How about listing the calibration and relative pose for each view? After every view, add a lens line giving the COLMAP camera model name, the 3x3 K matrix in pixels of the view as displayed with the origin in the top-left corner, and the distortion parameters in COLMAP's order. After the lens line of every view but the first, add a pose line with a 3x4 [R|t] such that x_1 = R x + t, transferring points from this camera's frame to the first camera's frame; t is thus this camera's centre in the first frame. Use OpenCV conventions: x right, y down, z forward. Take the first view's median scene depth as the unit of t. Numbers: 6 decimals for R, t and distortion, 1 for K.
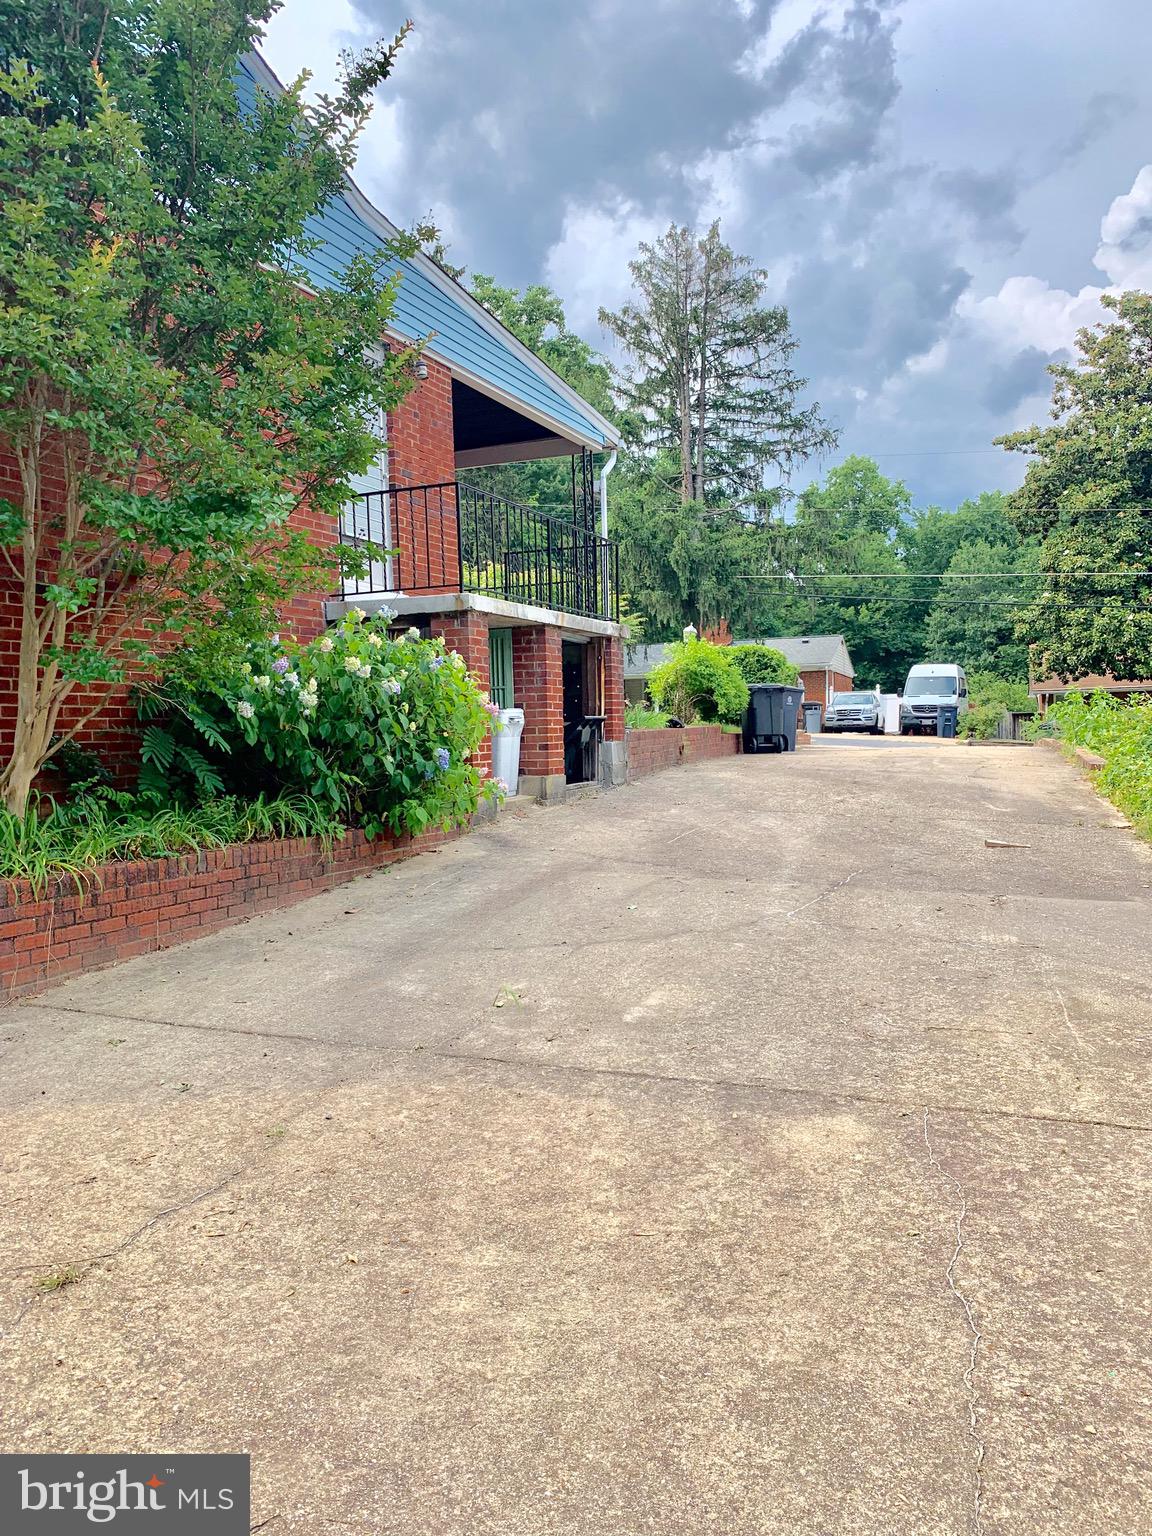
lens RADIAL K [[1172.4, 0, 569.1], [0, 1172.4, 762.7], [0, 0, 1]] dist [0.042975, -0.060299]
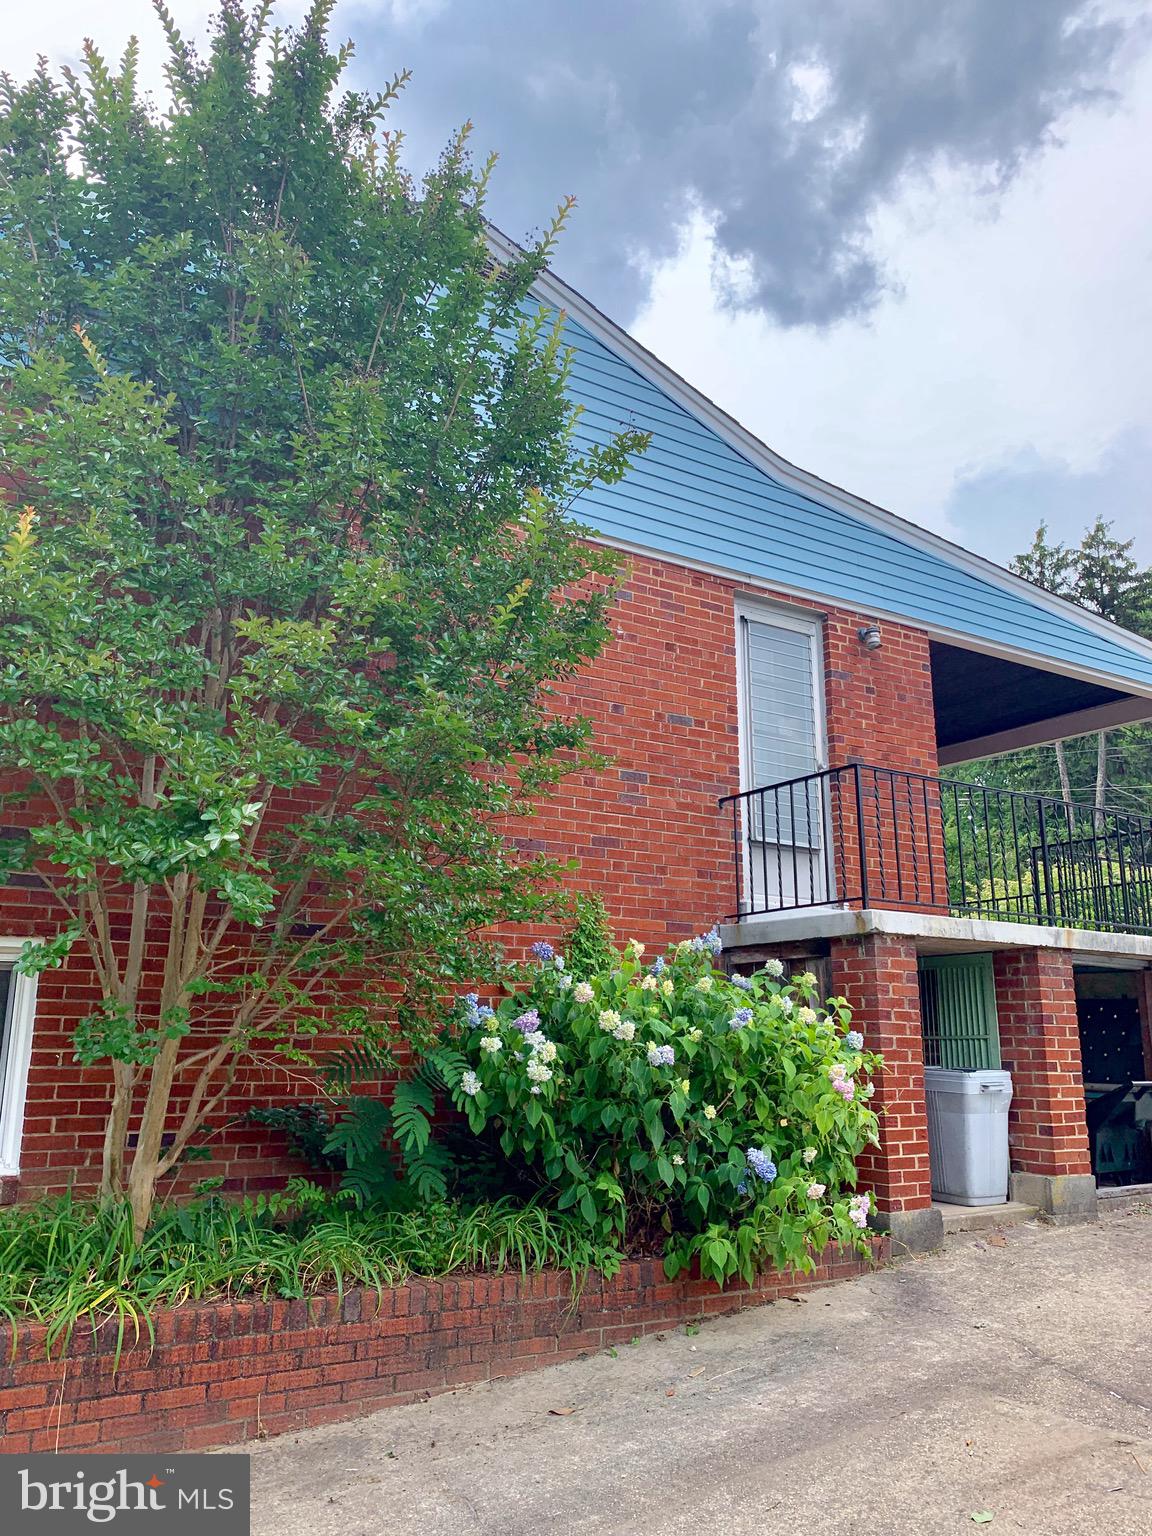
lens RADIAL K [[1172.4, 0, 569.1], [0, 1172.4, 762.7], [0, 0, 1]] dist [0.042975, -0.060299]
pose [[0.829408, -0.108722, -0.547962, 0.162155], [-0.036121, 0.968390, -0.246813, -0.045201], [0.557475, 0.224501, 0.799263, 0.287852]]
